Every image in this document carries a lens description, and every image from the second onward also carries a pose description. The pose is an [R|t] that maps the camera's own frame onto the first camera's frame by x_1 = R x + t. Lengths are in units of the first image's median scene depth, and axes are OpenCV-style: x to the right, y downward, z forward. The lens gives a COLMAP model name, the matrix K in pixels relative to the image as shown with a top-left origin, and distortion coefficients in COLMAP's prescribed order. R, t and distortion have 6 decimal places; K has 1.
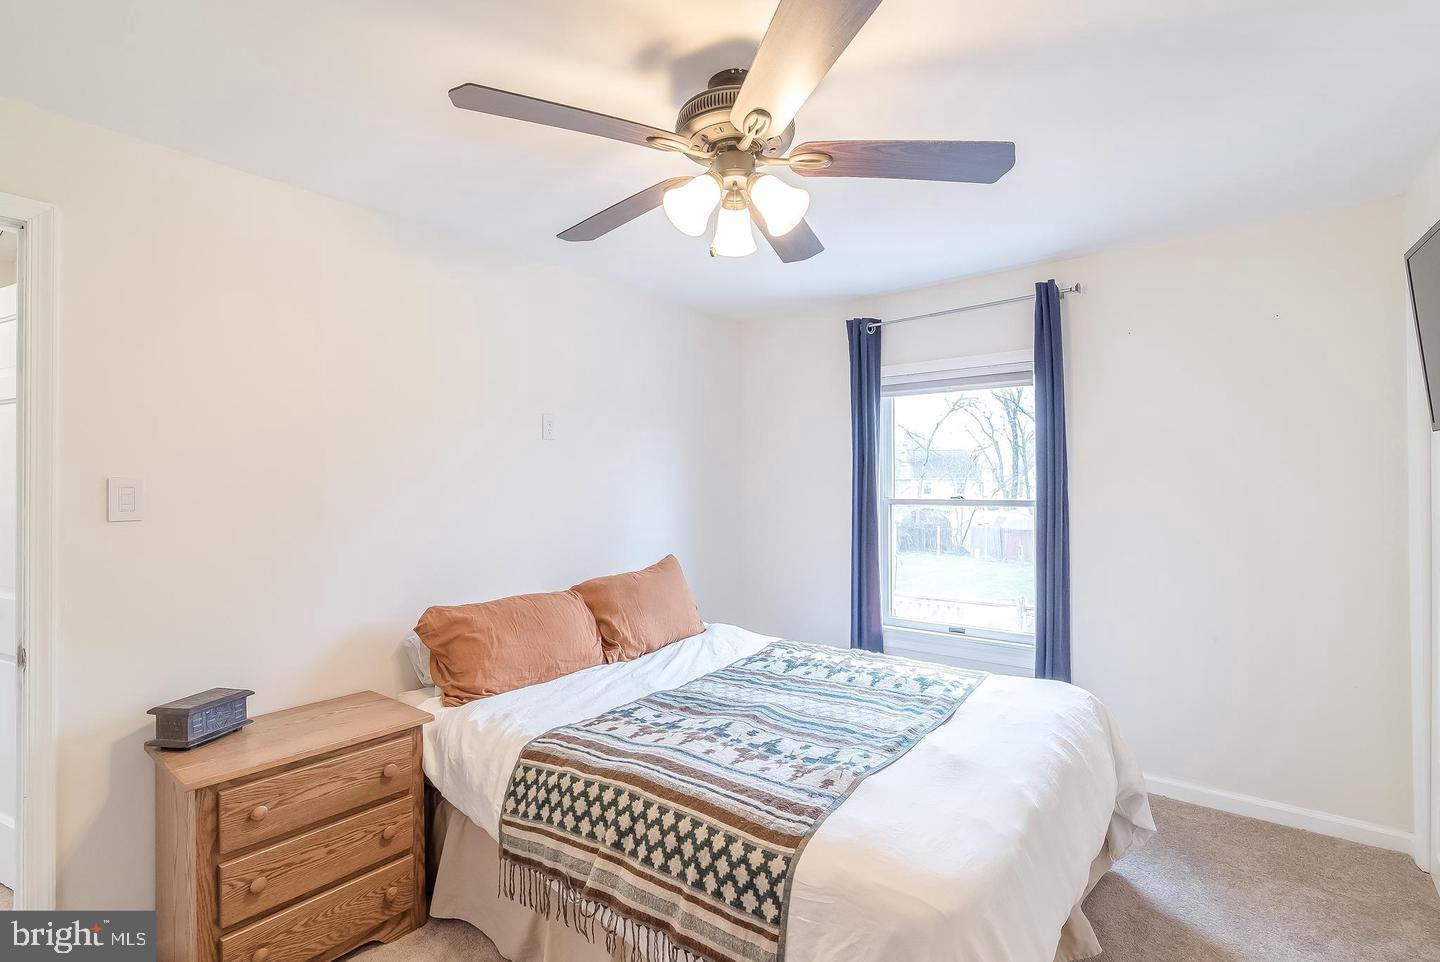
lens RADIAL K [[660.6, 0, 713.6], [0, 660.6, 480.8], [0, 0, 1]] dist [-0.000958, 0.000582]
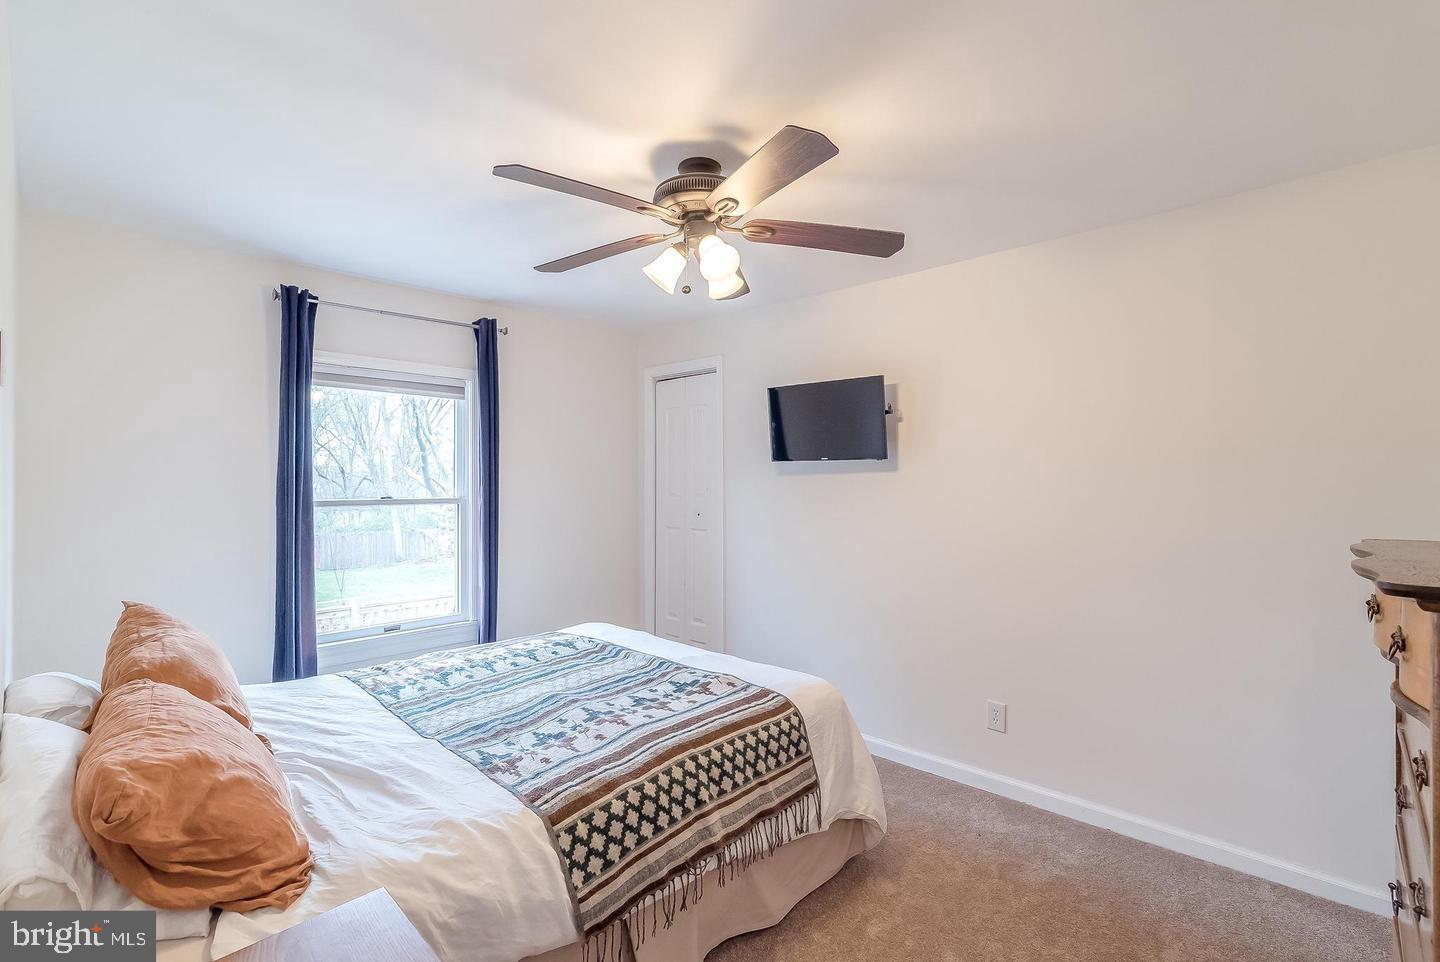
lens RADIAL K [[660.6, 0, 713.6], [0, 660.6, 480.8], [0, 0, 1]] dist [-0.000958, 0.000582]
pose [[0.092339, 0.007856, 0.995697, -0.980475], [-0.001542, 0.999969, -0.007747, 0.011610], [-0.995726, -0.000820, 0.092348, 0.680277]]
